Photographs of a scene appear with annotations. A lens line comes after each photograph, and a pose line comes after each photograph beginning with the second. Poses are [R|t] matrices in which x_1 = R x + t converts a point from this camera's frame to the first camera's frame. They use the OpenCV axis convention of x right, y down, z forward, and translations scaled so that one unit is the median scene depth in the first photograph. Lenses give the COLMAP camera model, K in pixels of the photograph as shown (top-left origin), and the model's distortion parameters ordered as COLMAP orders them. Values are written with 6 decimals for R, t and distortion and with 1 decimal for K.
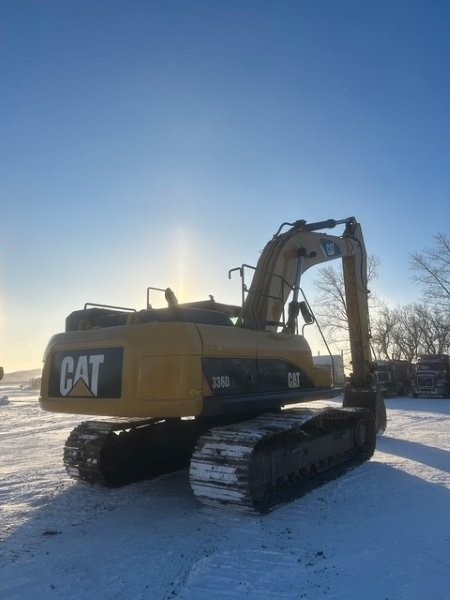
lens RADIAL K [[448.4, 0, 226.7], [0, 448.4, 298.6], [0, 0, 1]] dist [0.034695, -0.024588]
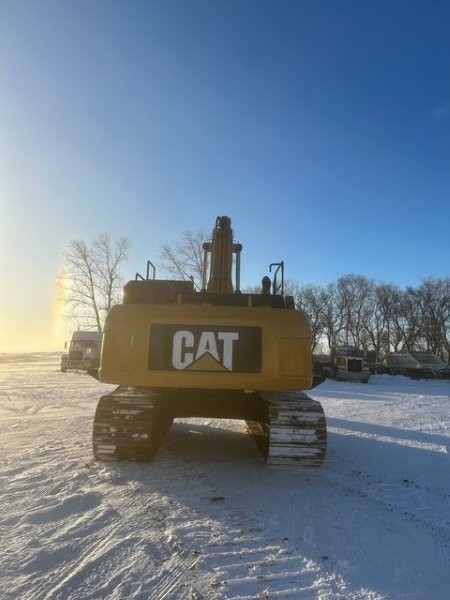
lens RADIAL K [[448.4, 0, 224.2], [0, 448.4, 286.0], [0, 0, 1]] dist [0.034695, -0.024588]
pose [[0.802155, 0.126208, 0.583626, -0.906375], [-0.140521, 0.989857, -0.020917, 0.039849], [-0.580346, -0.065233, 0.811753, 0.147784]]
